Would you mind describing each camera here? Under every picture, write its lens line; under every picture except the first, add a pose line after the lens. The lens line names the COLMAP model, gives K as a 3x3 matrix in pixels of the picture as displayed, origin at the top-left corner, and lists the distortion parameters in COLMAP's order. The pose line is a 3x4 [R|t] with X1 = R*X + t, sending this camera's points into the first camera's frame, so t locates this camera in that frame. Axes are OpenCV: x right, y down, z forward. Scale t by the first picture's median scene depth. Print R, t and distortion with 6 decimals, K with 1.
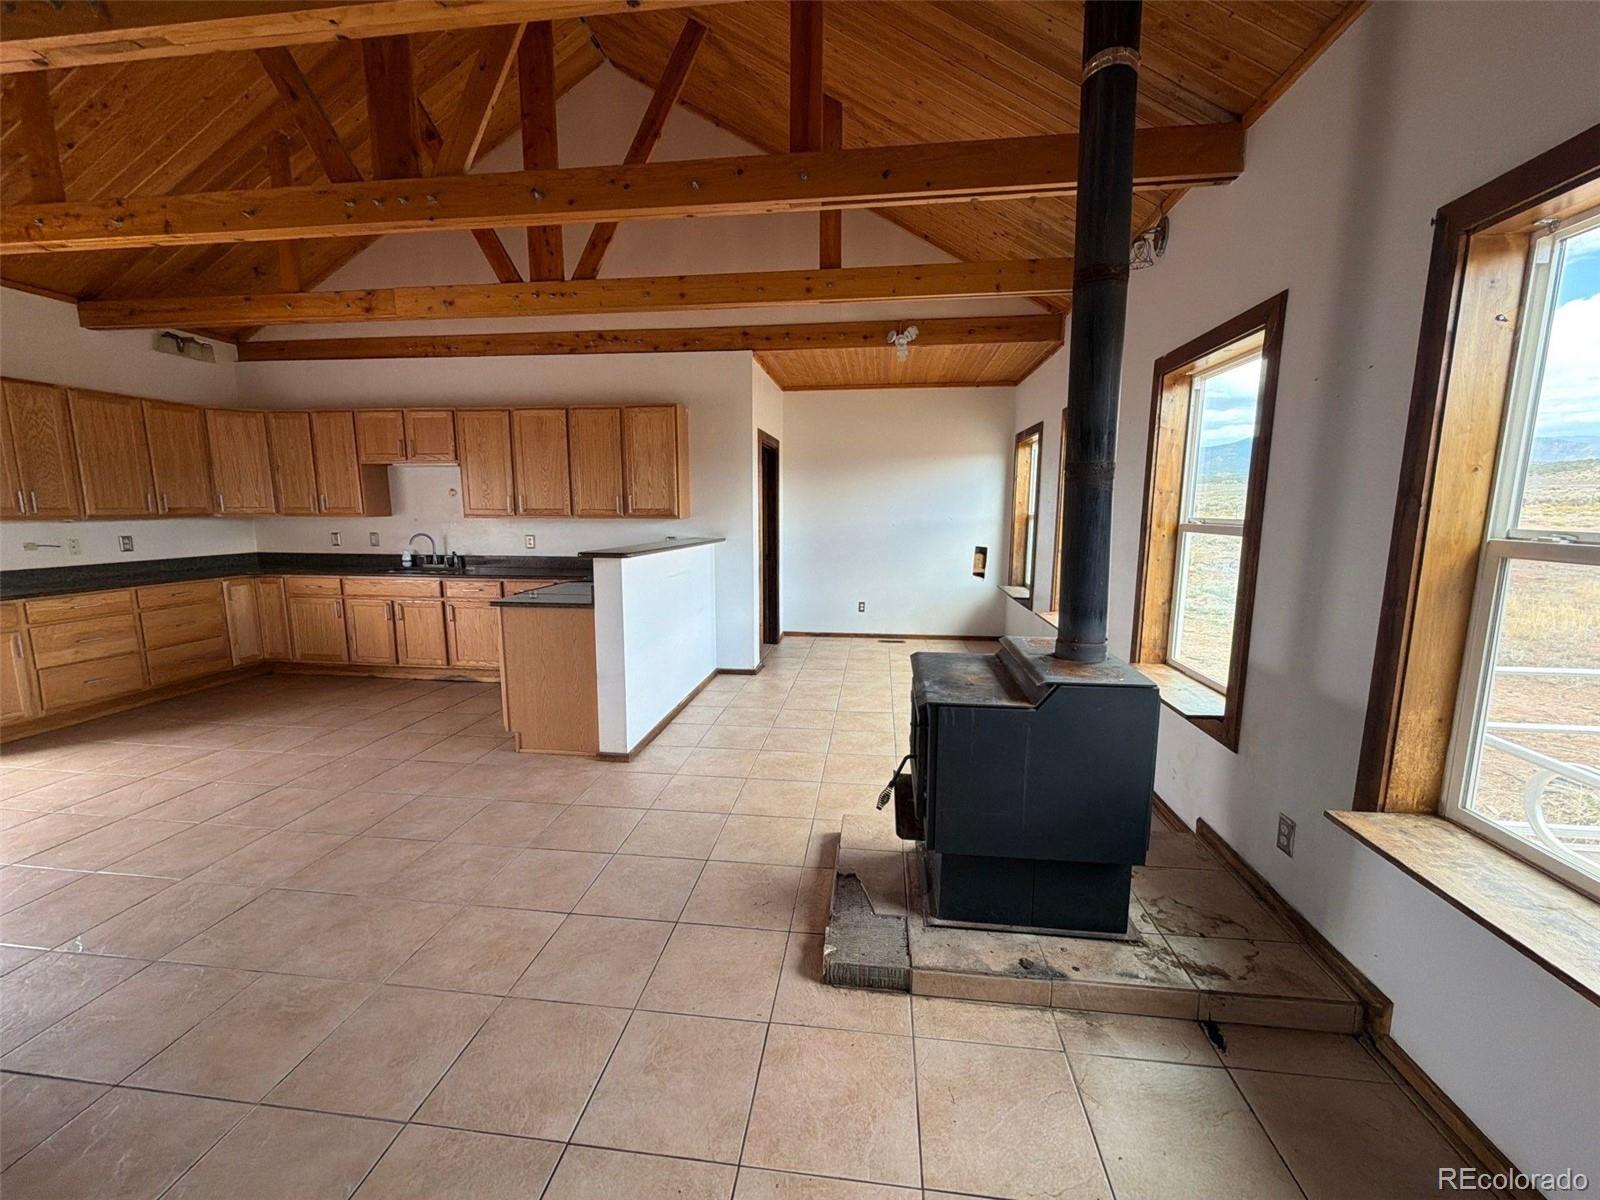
lens RADIAL K [[637.7, 0, 798.2], [0, 637.7, 602.2], [0, 0, 1]] dist [0.000294, 0.000060]
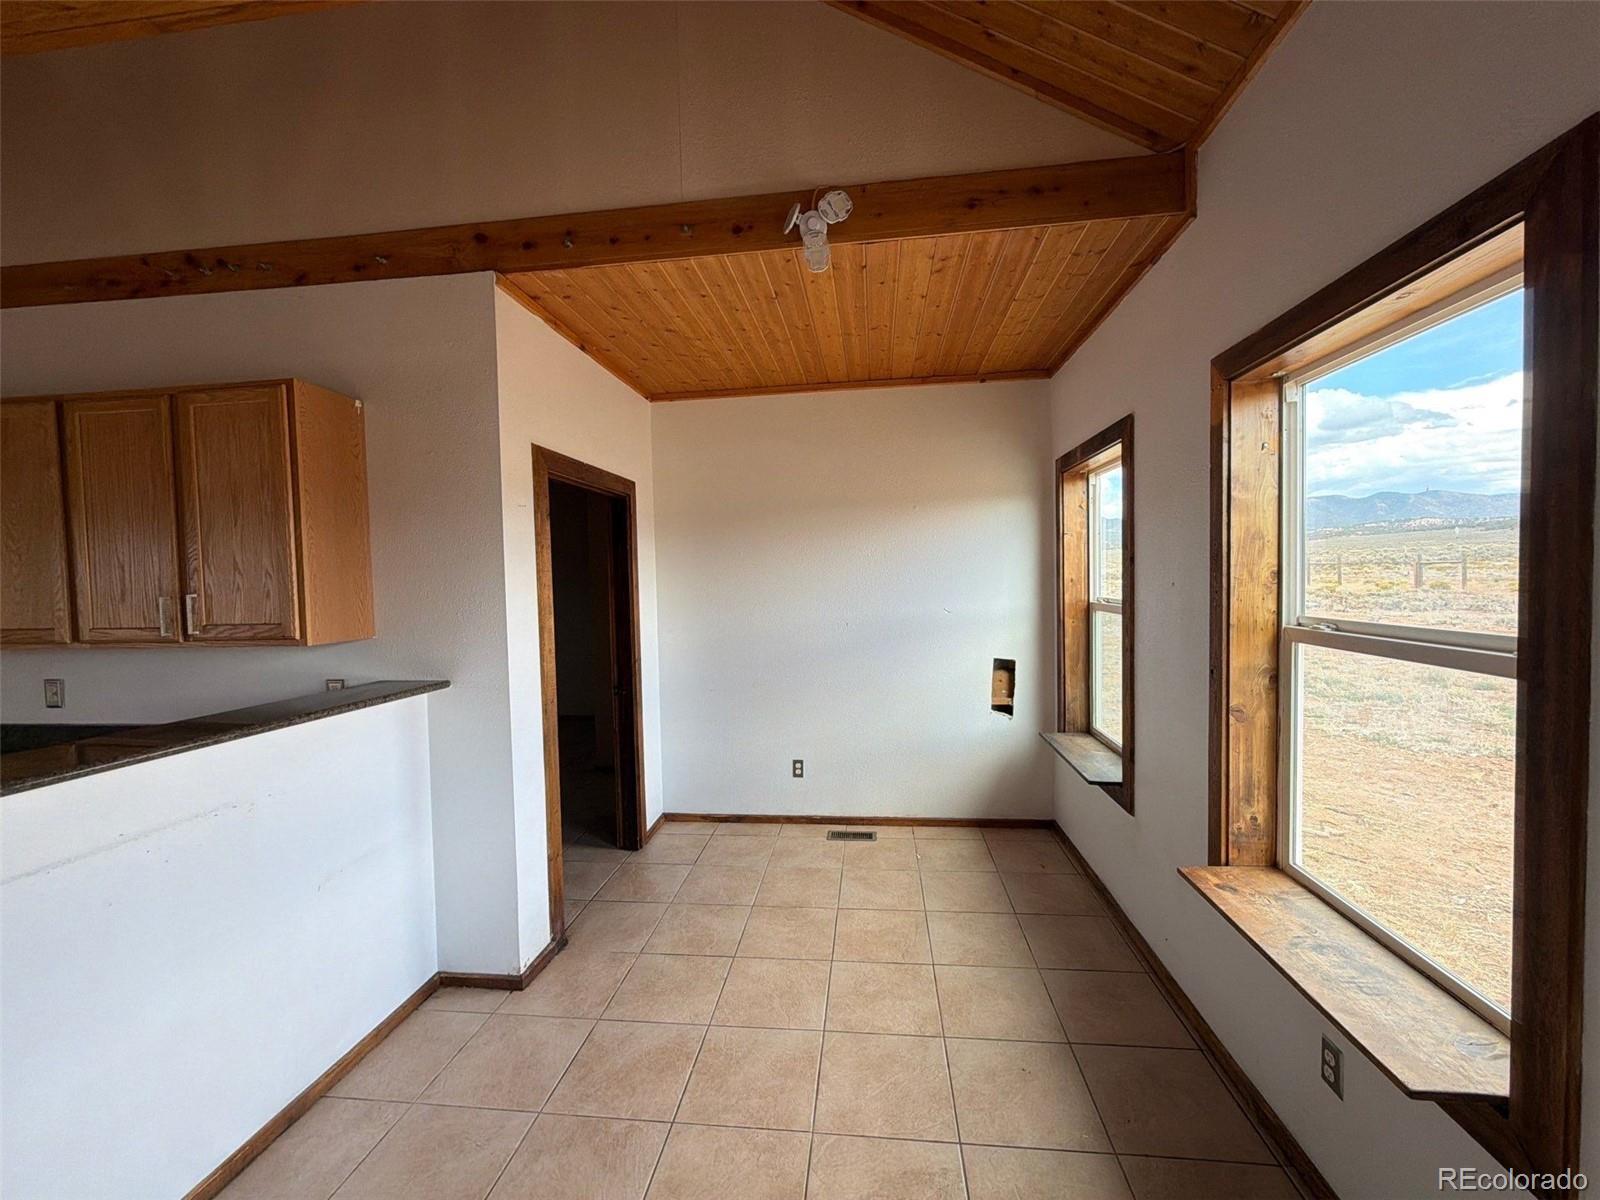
lens RADIAL K [[637.7, 0, 797.8], [0, 637.7, 602.0], [0, 0, 1]] dist [0.000294, 0.000060]
pose [[0.999638, -0.026056, 0.006637, 0.134947], [0.026633, 0.993436, -0.111249, -0.103501], [-0.003695, 0.111386, 0.993770, 0.571856]]
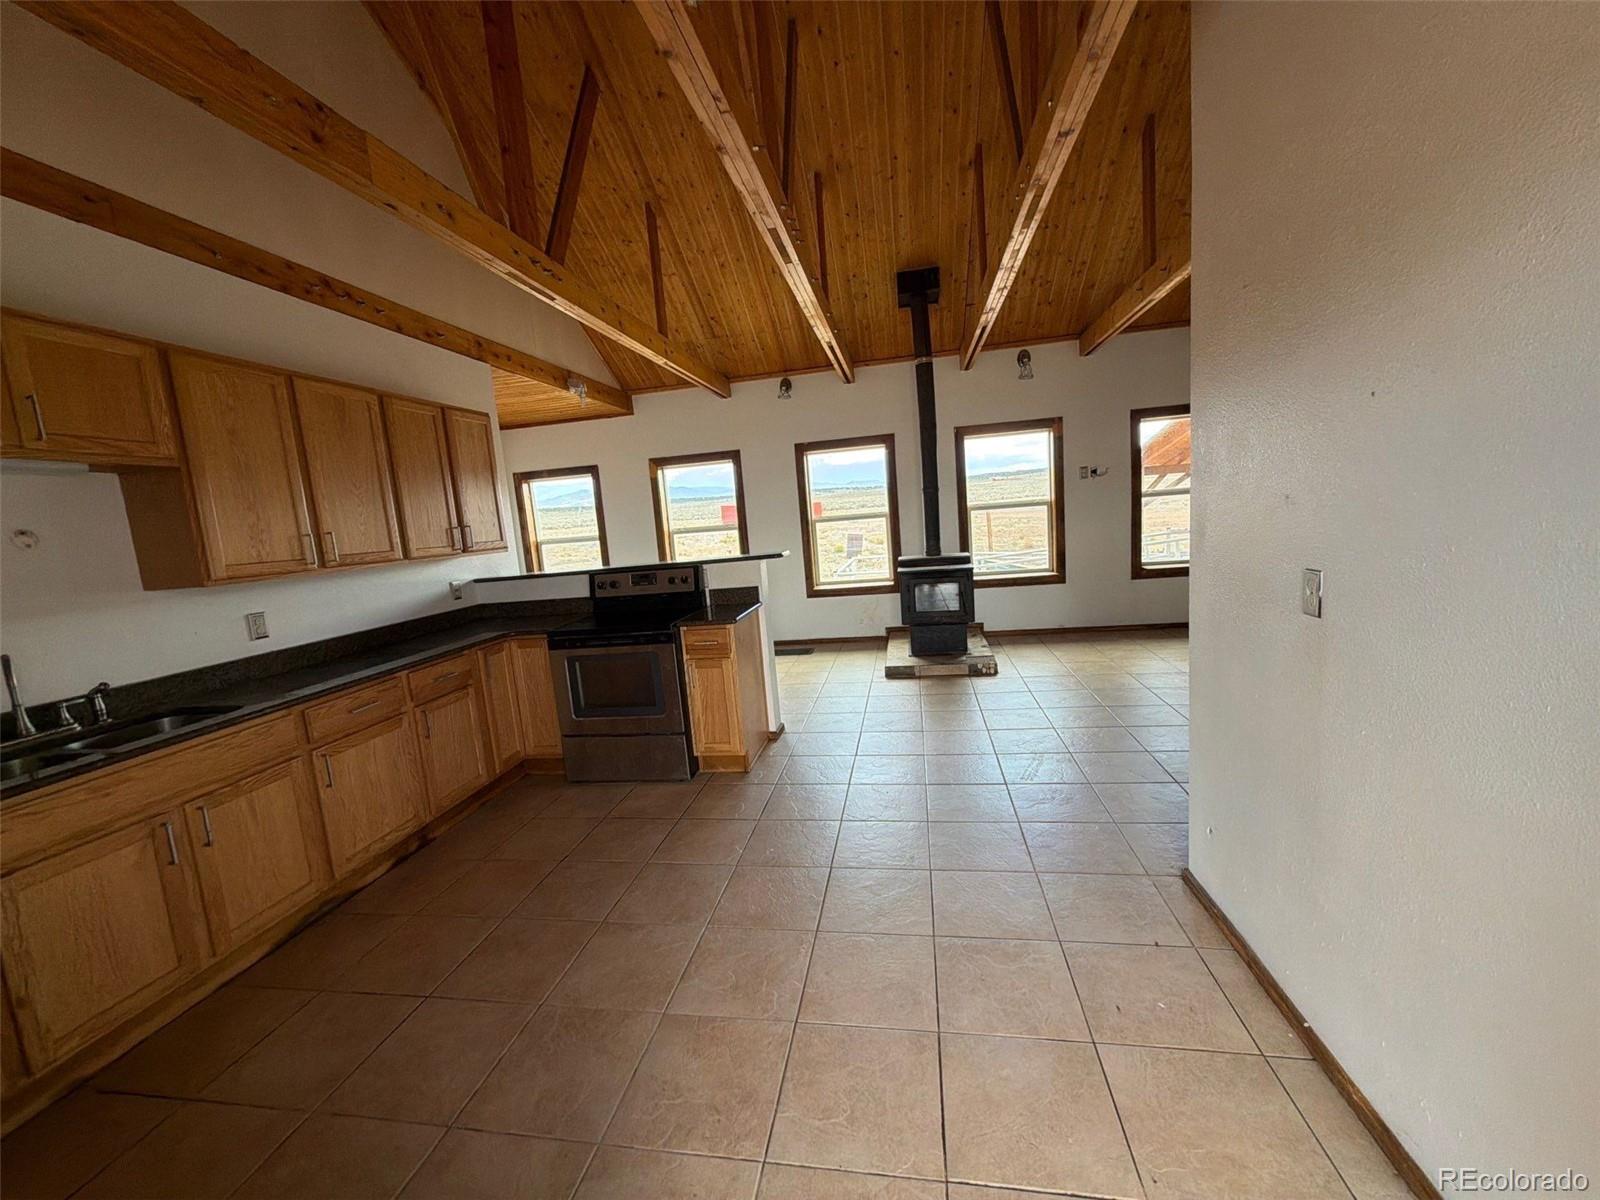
lens RADIAL K [[637.7, 0, 801.4], [0, 637.7, 602.9], [0, 0, 1]] dist [0.000294, 0.000060]
pose [[0.042091, -0.142510, 0.988898, -0.988824], [0.228171, 0.964990, 0.129353, -0.086748], [-0.972711, 0.220193, 0.073134, 0.580066]]
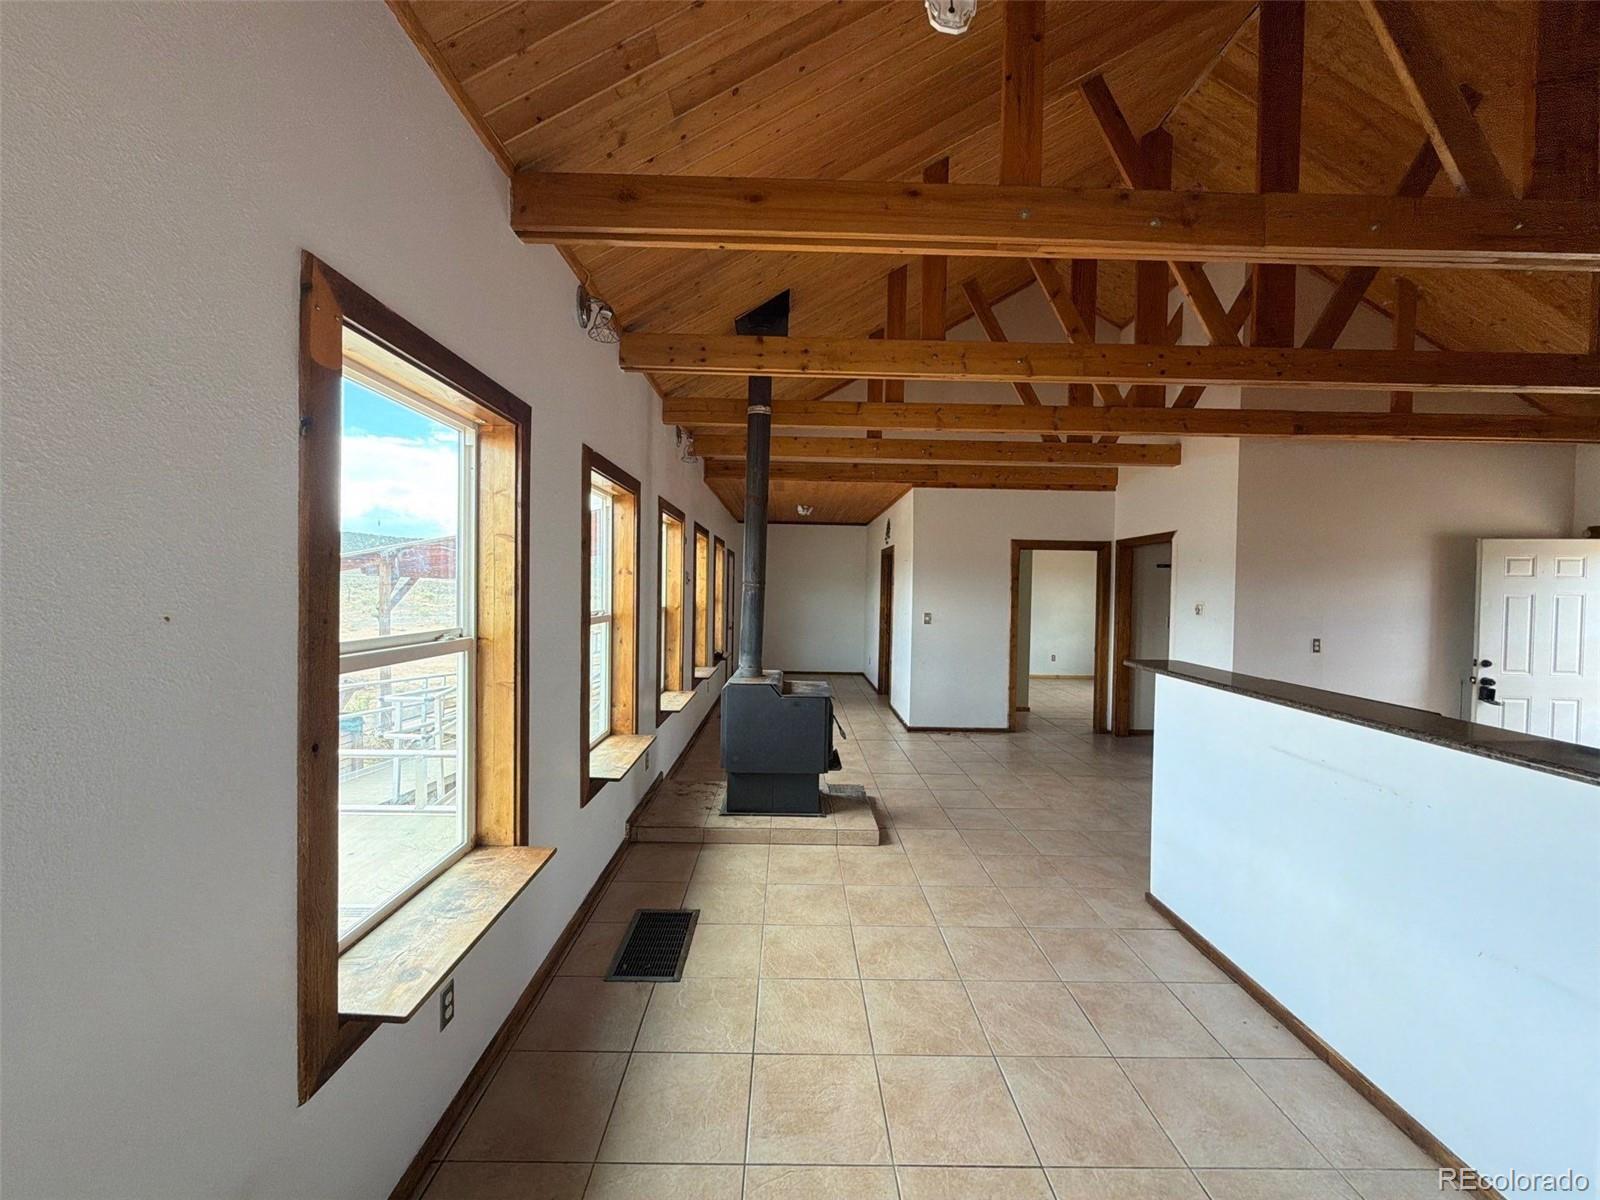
lens RADIAL K [[637.7, 0, 797.8], [0, 637.7, 599.9], [0, 0, 1]] dist [0.000294, 0.000060]
pose [[-0.990294, -0.015510, -0.138119, 0.237211], [-0.038633, 0.985310, 0.166347, -0.200827], [0.133510, 0.170068, -0.976346, 1.208304]]
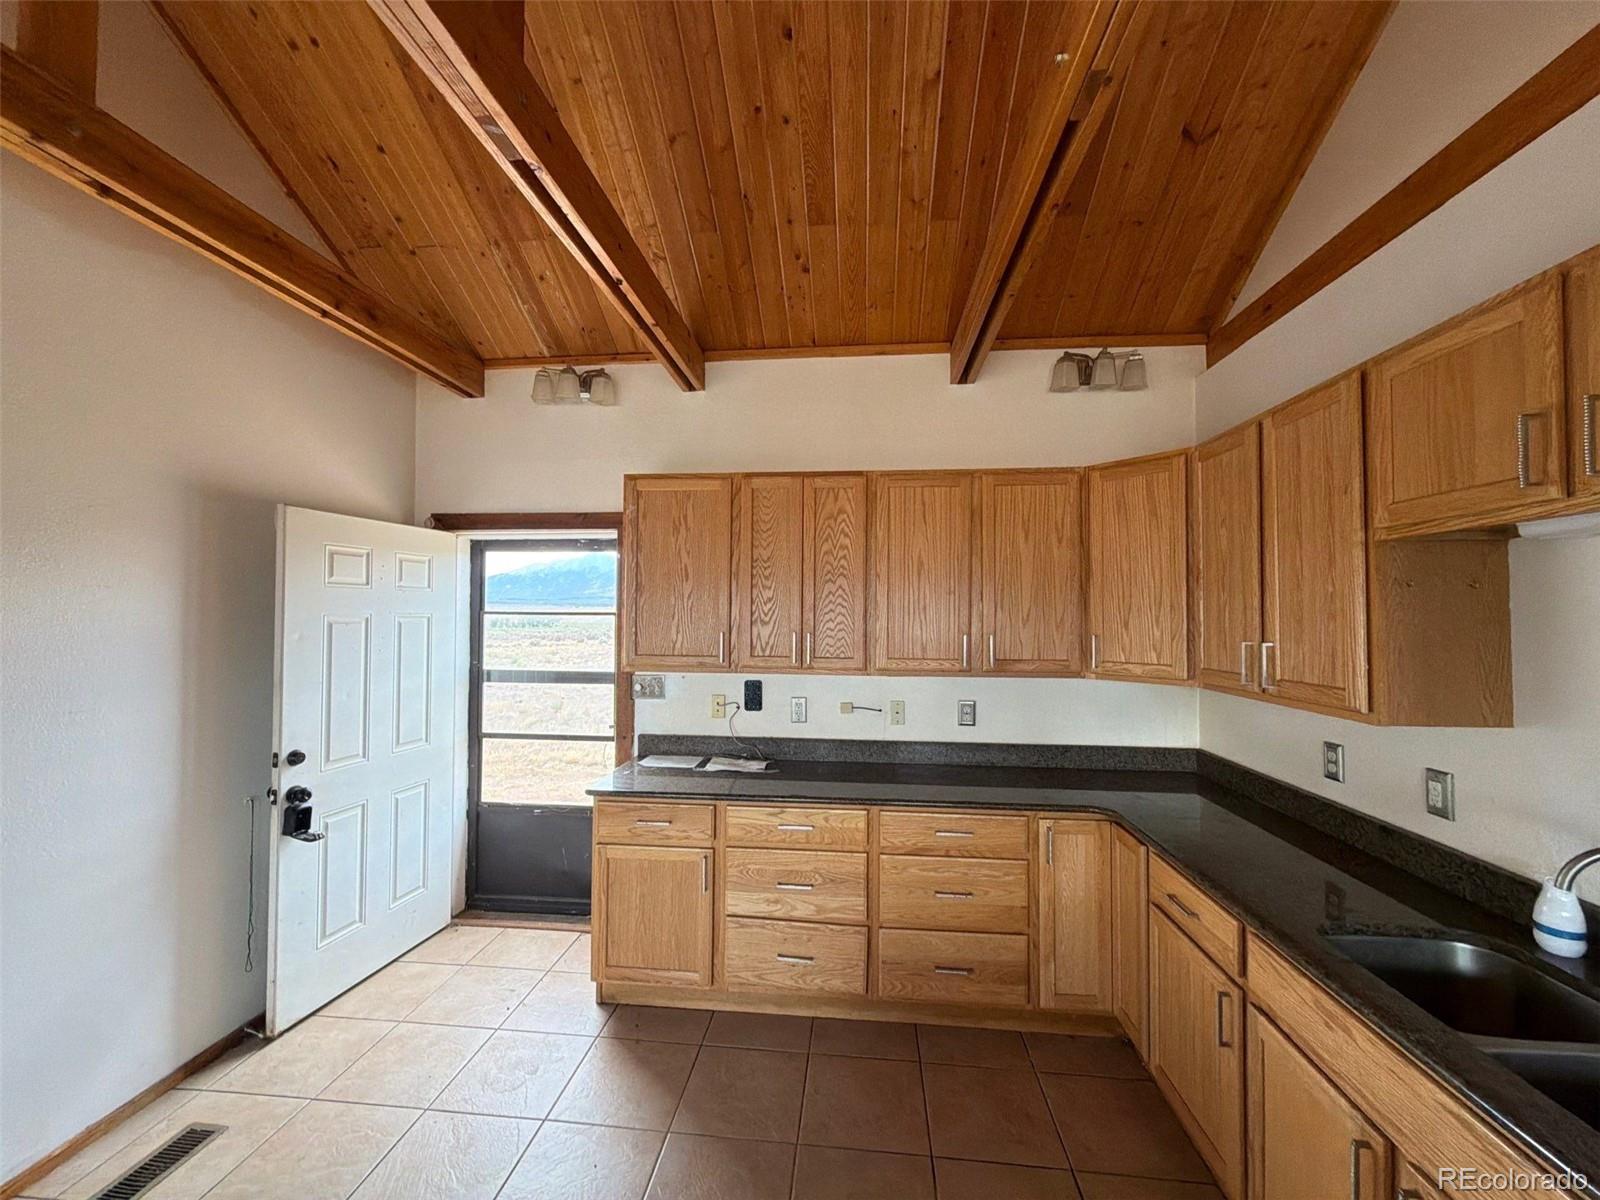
lens RADIAL K [[637.7, 0, 796.1], [0, 637.7, 601.9], [0, 0, 1]] dist [0.000294, 0.000060]
pose [[0.028117, -0.024156, -0.999313, -0.424254], [-0.155287, 0.987466, -0.028239, -0.147600], [0.987469, 0.155974, 0.024014, 0.771352]]
